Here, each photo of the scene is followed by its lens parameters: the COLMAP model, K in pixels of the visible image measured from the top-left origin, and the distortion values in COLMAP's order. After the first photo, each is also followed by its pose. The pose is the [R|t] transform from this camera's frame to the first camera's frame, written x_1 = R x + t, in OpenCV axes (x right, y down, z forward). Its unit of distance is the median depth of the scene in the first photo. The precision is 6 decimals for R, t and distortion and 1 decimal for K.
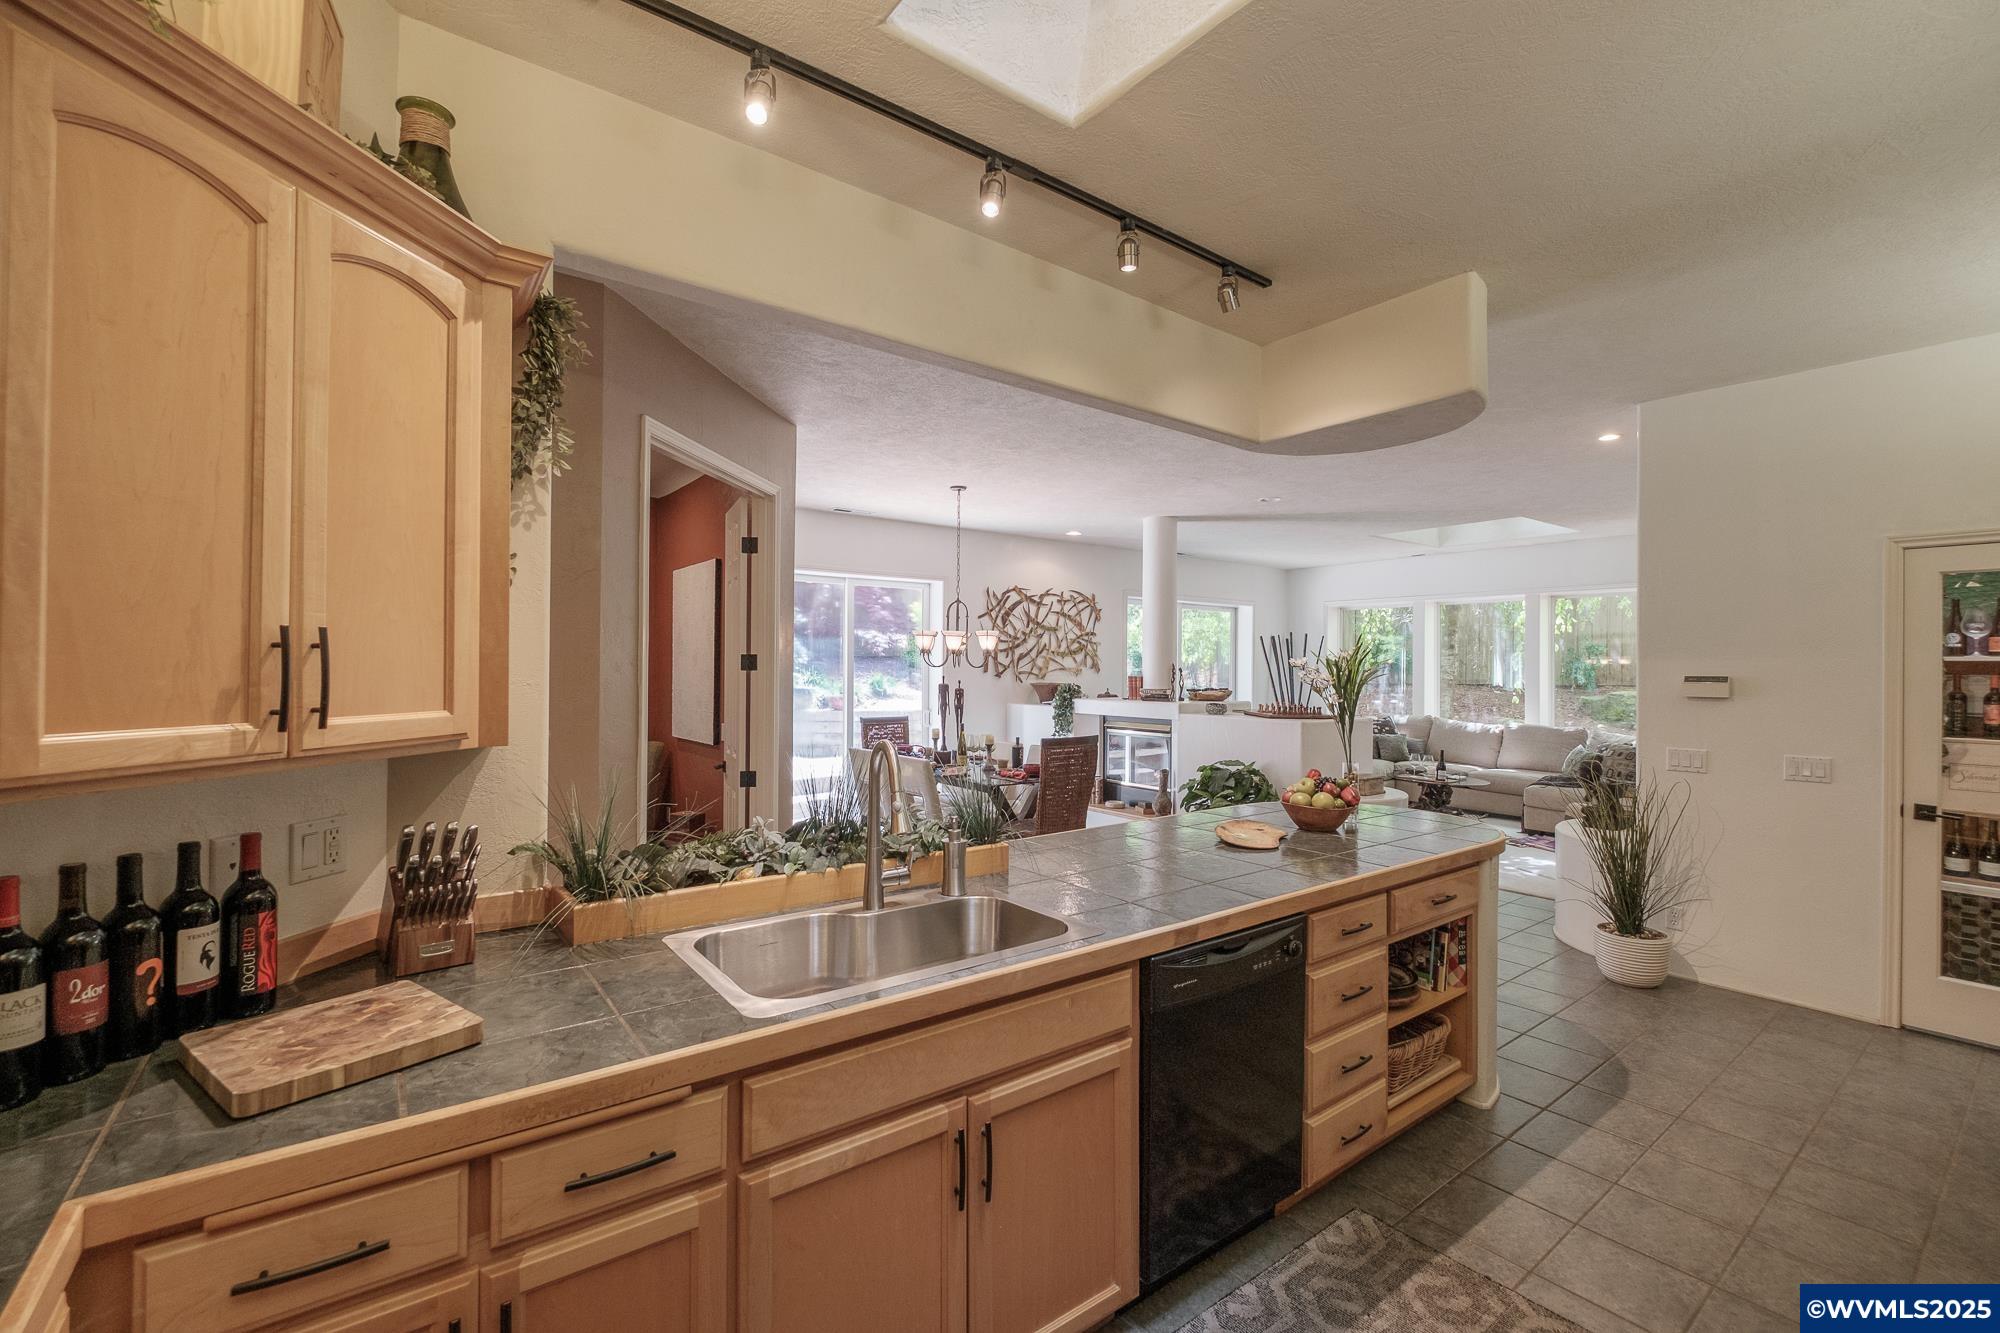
lens RADIAL K [[852.2, 0, 1008.1], [0, 852.2, 664.6], [0, 0, 1]] dist [-0.001714, -0.000734]
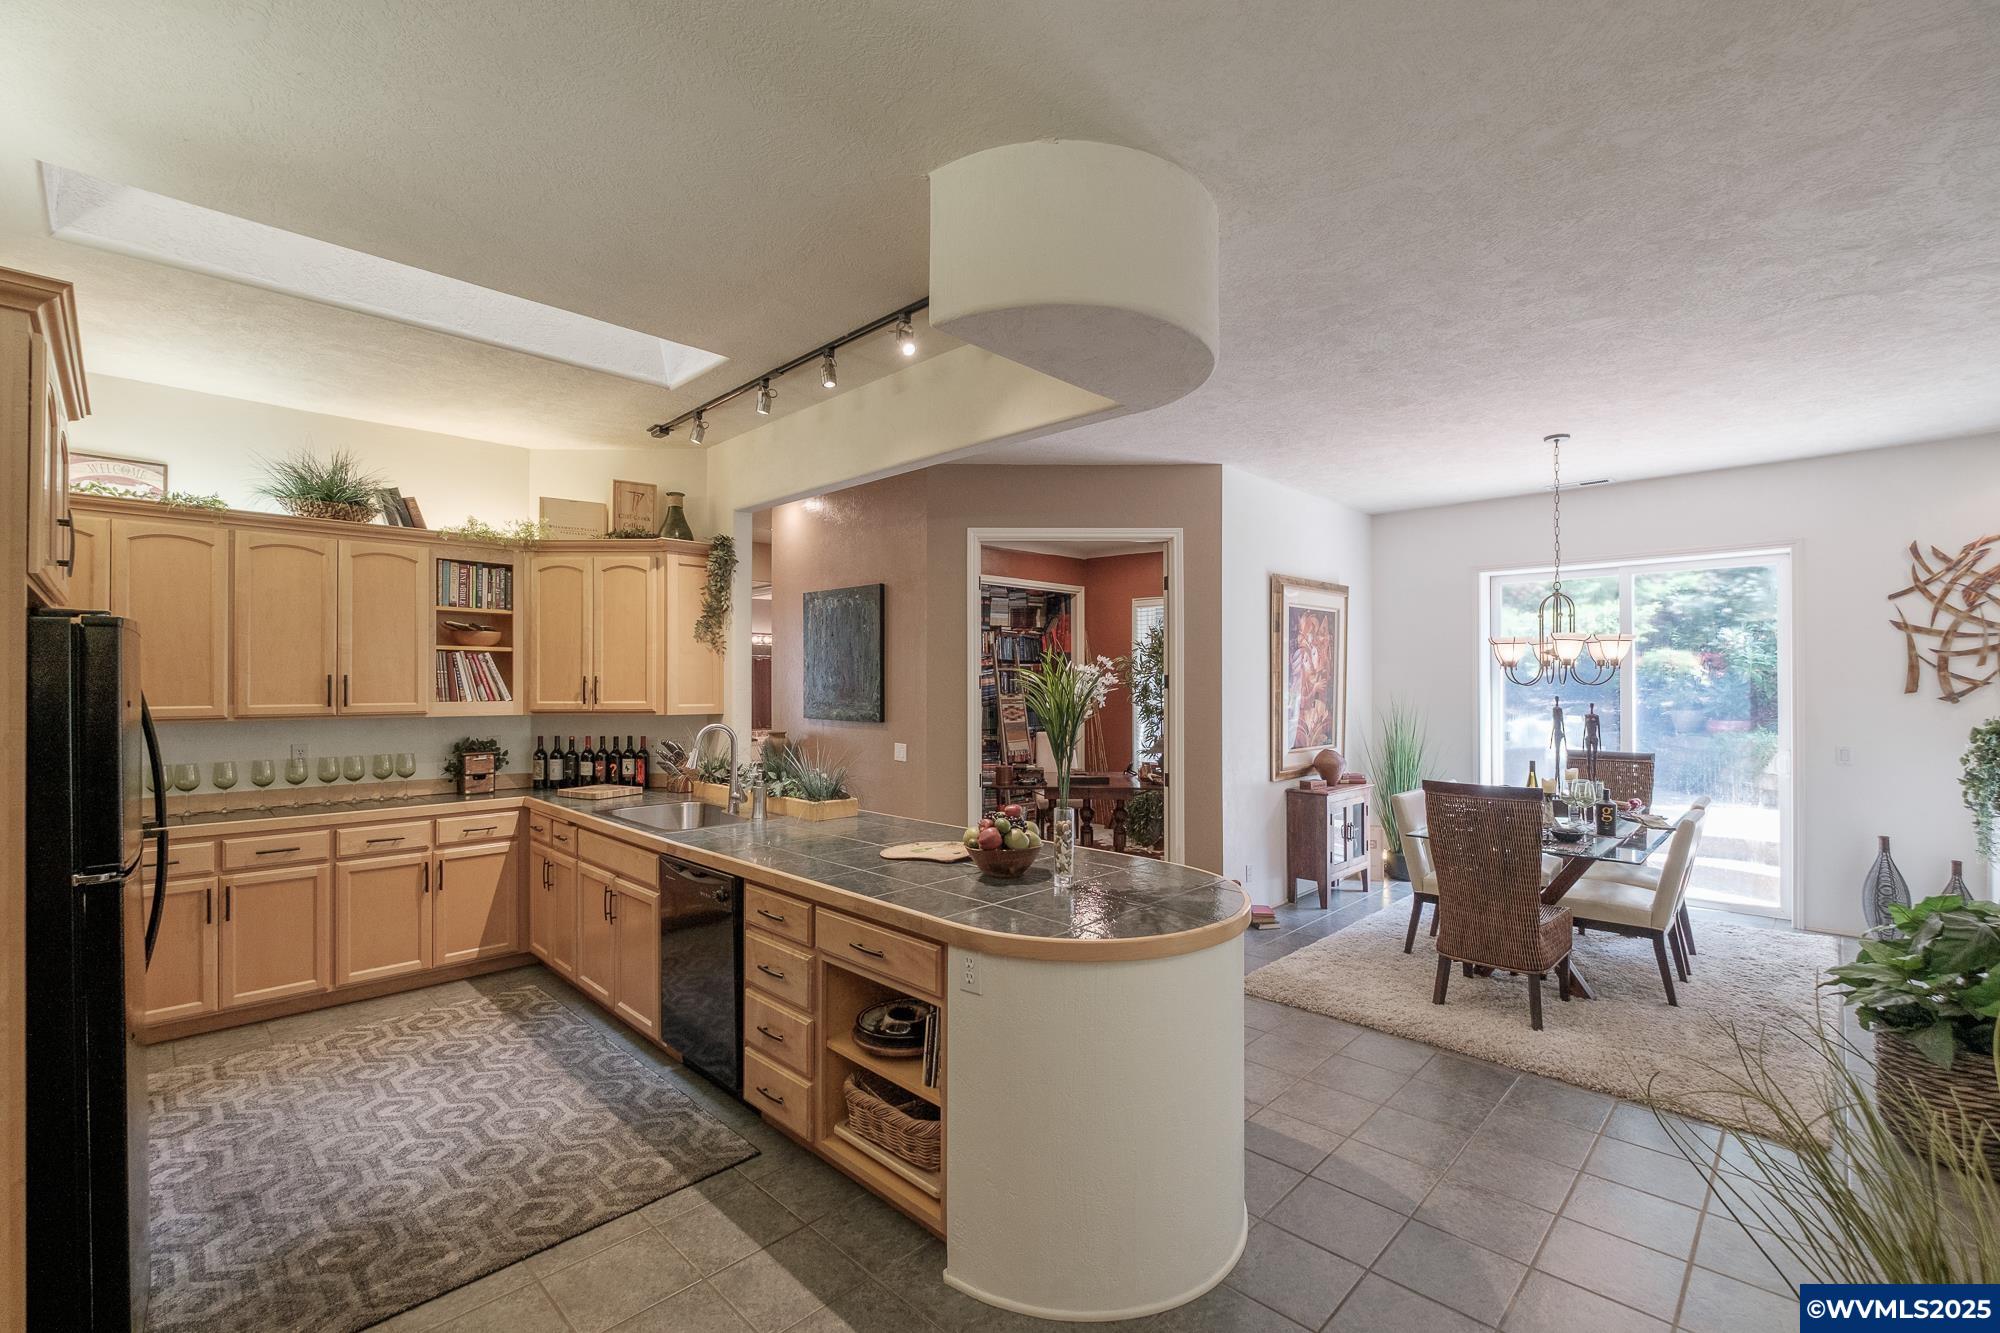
lens RADIAL K [[856.8, 0, 1005.8], [0, 856.8, 677.6], [0, 0, 1]] dist [-0.001017, -0.005219]
pose [[0.142522, -0.011624, -0.989723, 0.509146], [0.005811, 0.999924, -0.010907, 0.002080], [0.989775, -0.004197, 0.142579, 0.367638]]
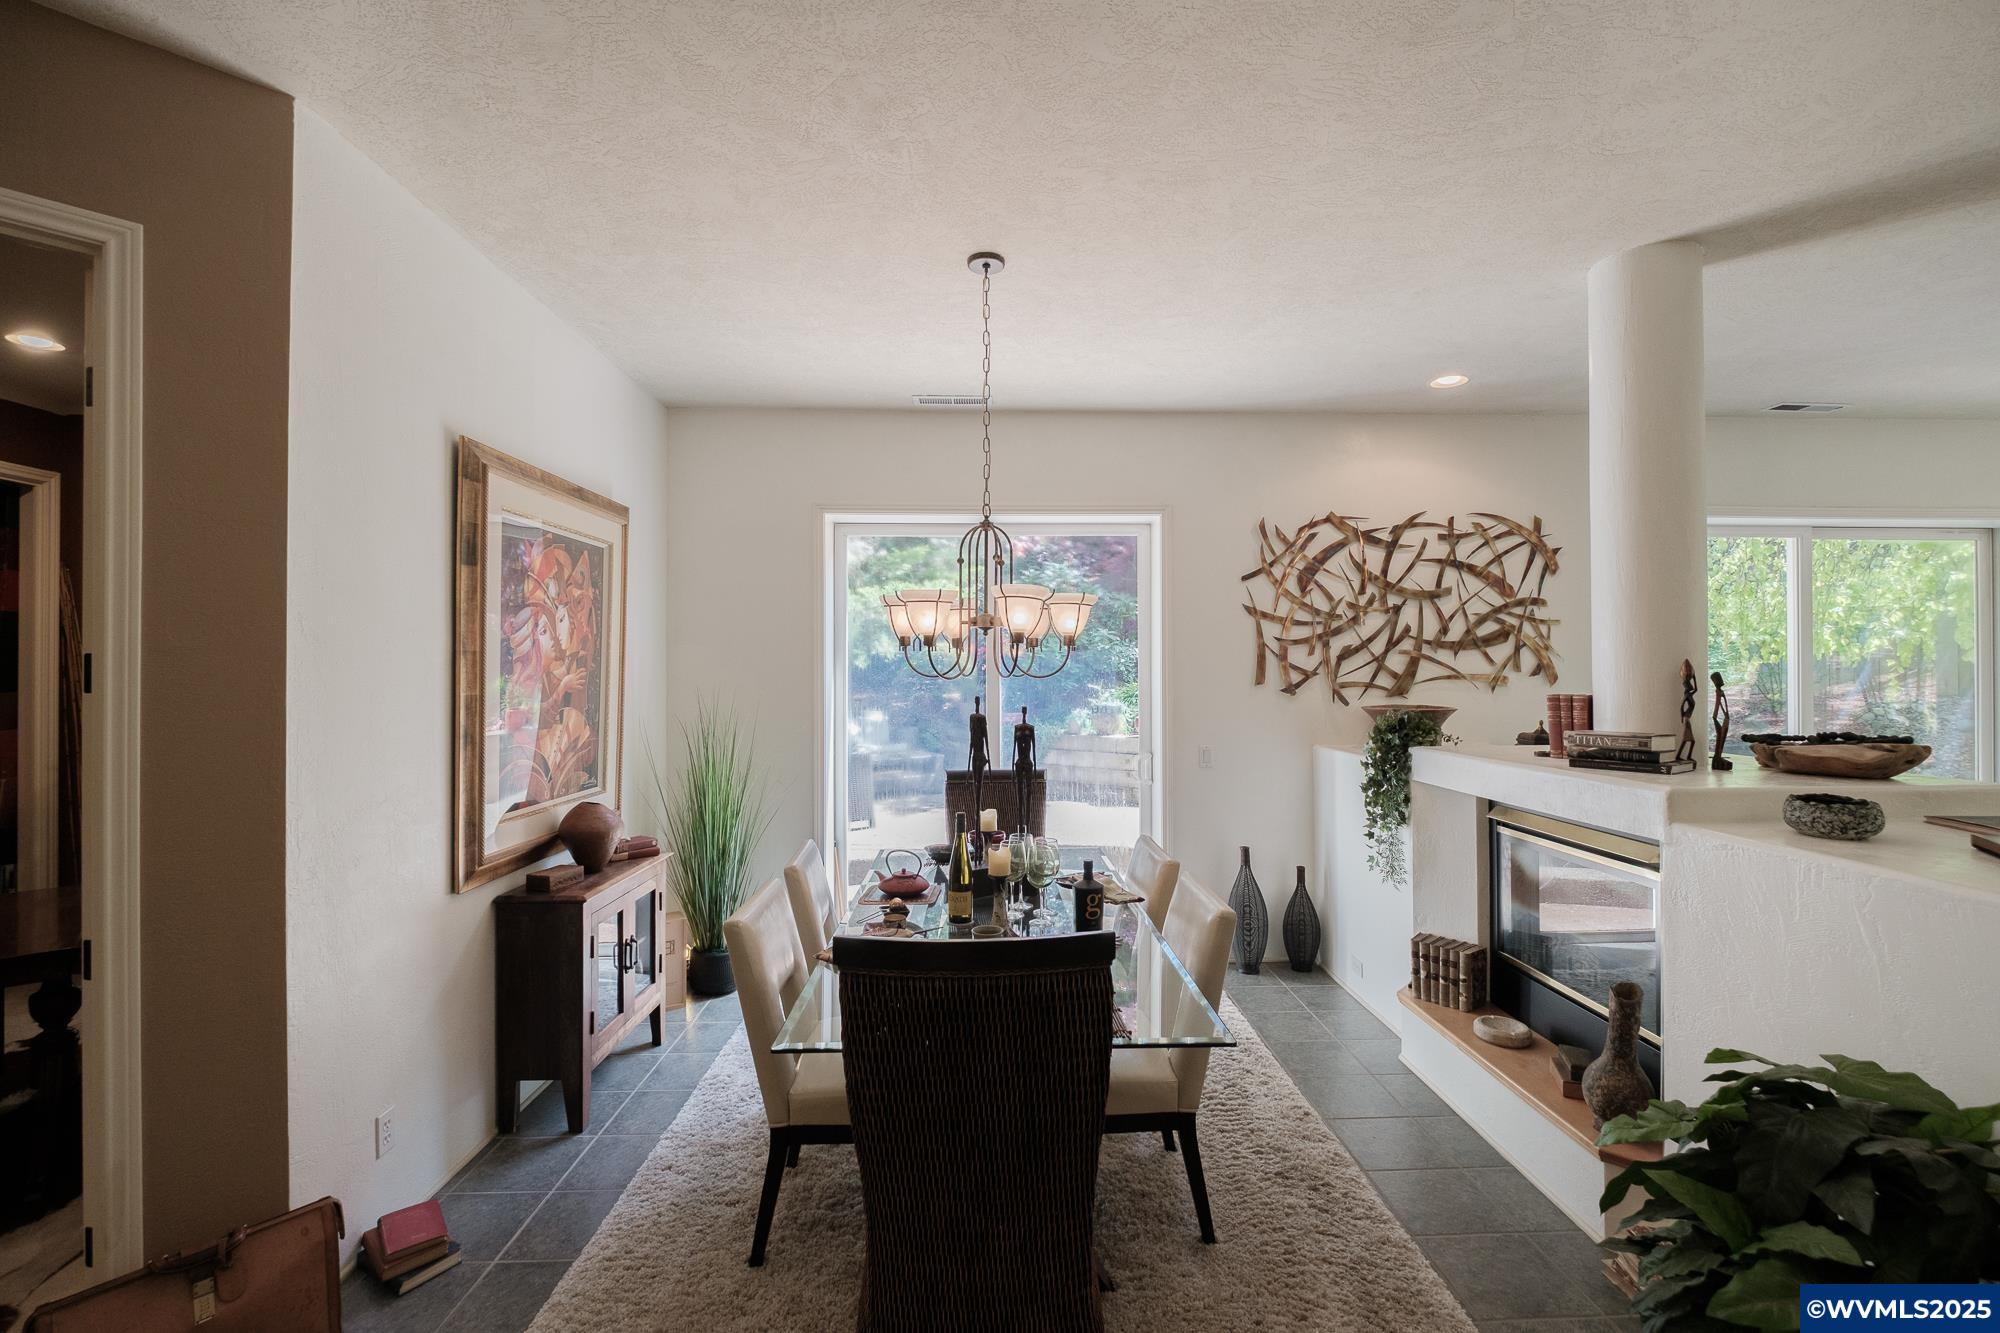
lens RADIAL K [[852.2, 0, 1008.1], [0, 852.2, 664.6], [0, 0, 1]] dist [-0.001714, -0.000734]
pose [[0.810877, -0.014038, -0.585048, 0.172903], [0.010094, 0.999899, -0.010002, 0.000890], [0.585129, 0.002205, 0.810937, 0.560541]]
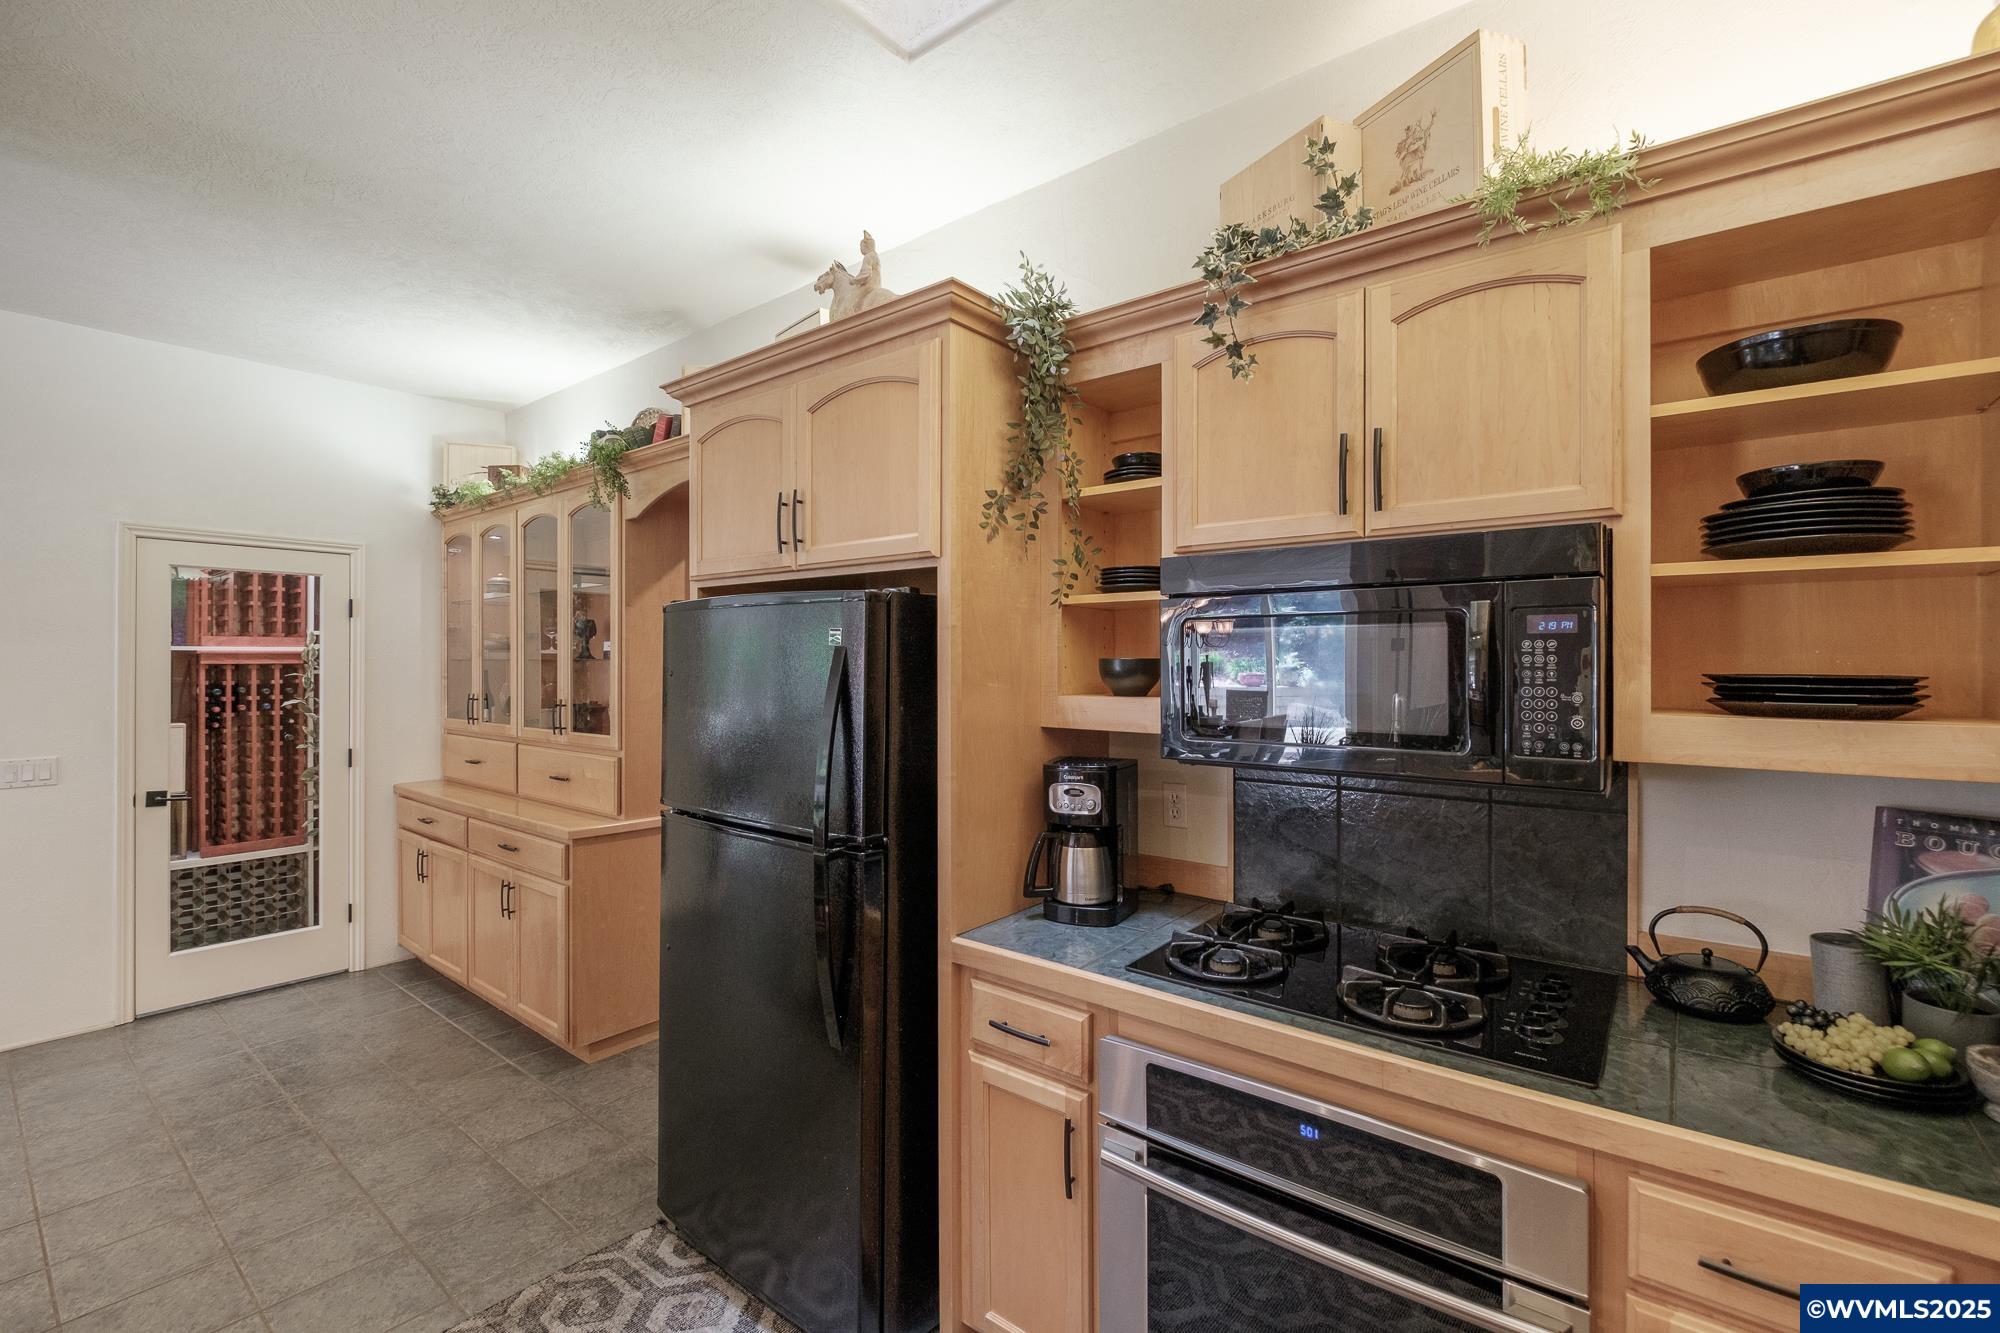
lens RADIAL K [[860.6, 0, 1031.0], [0, 860.6, 664.8], [0, 0, 1]] dist [0.002367, -0.004585]
pose [[-0.256675, -0.007568, 0.966468, -0.084863], [-0.006837, 0.999959, 0.006014, 0.000072], [-0.966474, -0.005064, -0.256716, 0.115933]]
